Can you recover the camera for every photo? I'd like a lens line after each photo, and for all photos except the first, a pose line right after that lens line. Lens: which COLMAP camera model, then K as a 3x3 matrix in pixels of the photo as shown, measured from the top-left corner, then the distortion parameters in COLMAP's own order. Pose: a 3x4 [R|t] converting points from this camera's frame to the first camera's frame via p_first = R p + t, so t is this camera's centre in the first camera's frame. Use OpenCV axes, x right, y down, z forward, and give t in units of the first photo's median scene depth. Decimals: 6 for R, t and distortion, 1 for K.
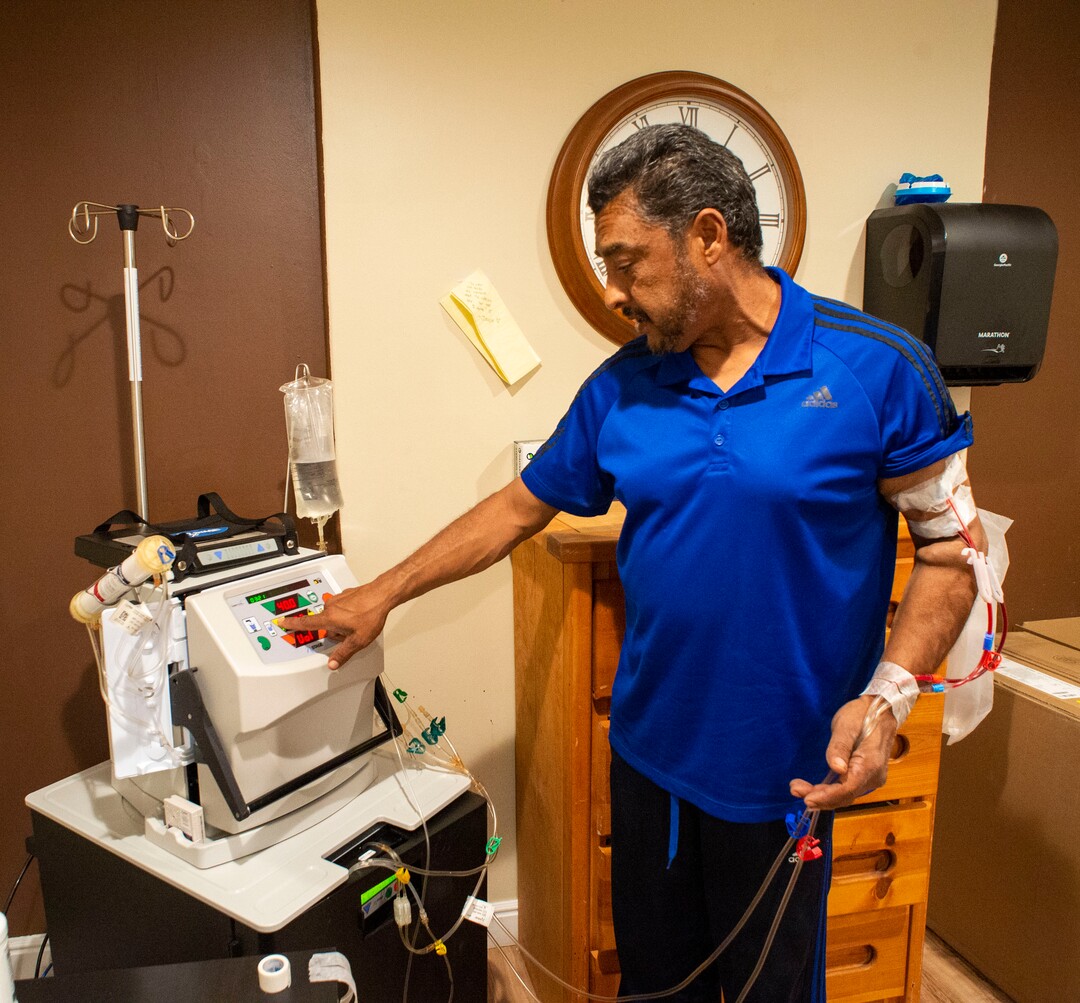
lens RADIAL K [[904.7, 0, 583.9], [0, 904.7, 500.4], [0, 0, 1]] dist [-0.000003, -0.173072]
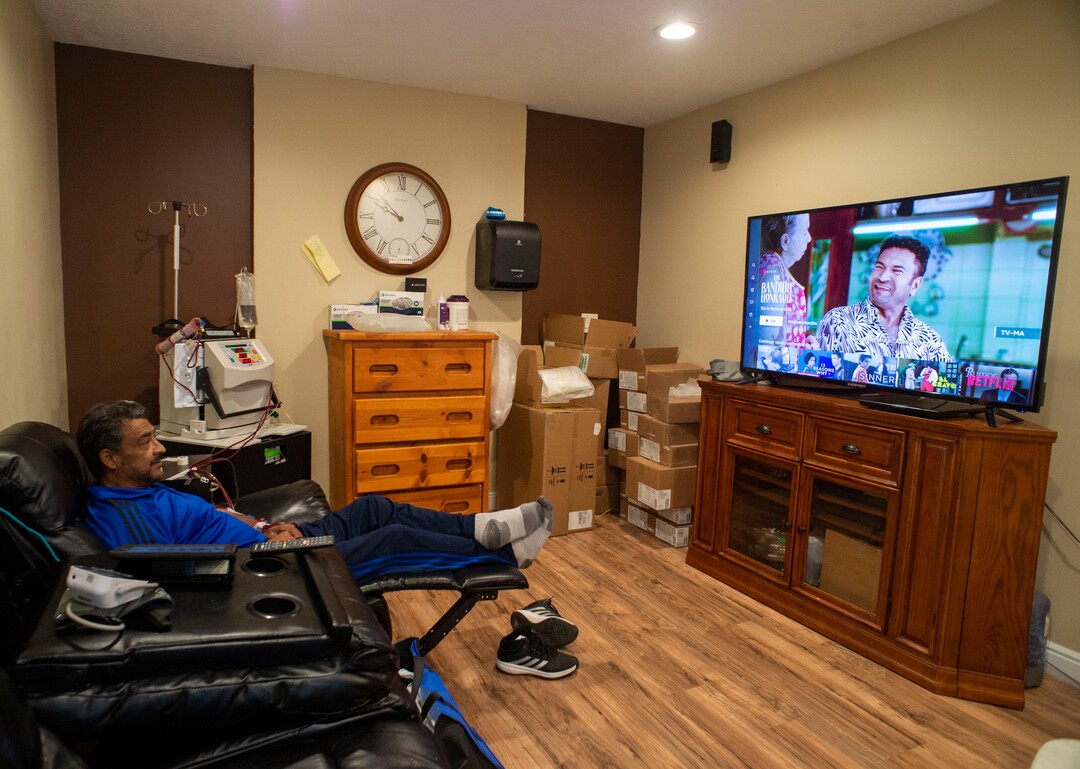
lens RADIAL K [[680.2, 0, 540.0], [0, 680.2, 384.5], [0, 0, 1]] dist [-0.033417, -0.000686]
pose [[0.977206, 0.015904, 0.211698, 0.110692], [-0.001362, 0.997639, -0.068663, 0.314048], [-0.212290, 0.066810, 0.974920, -1.035364]]
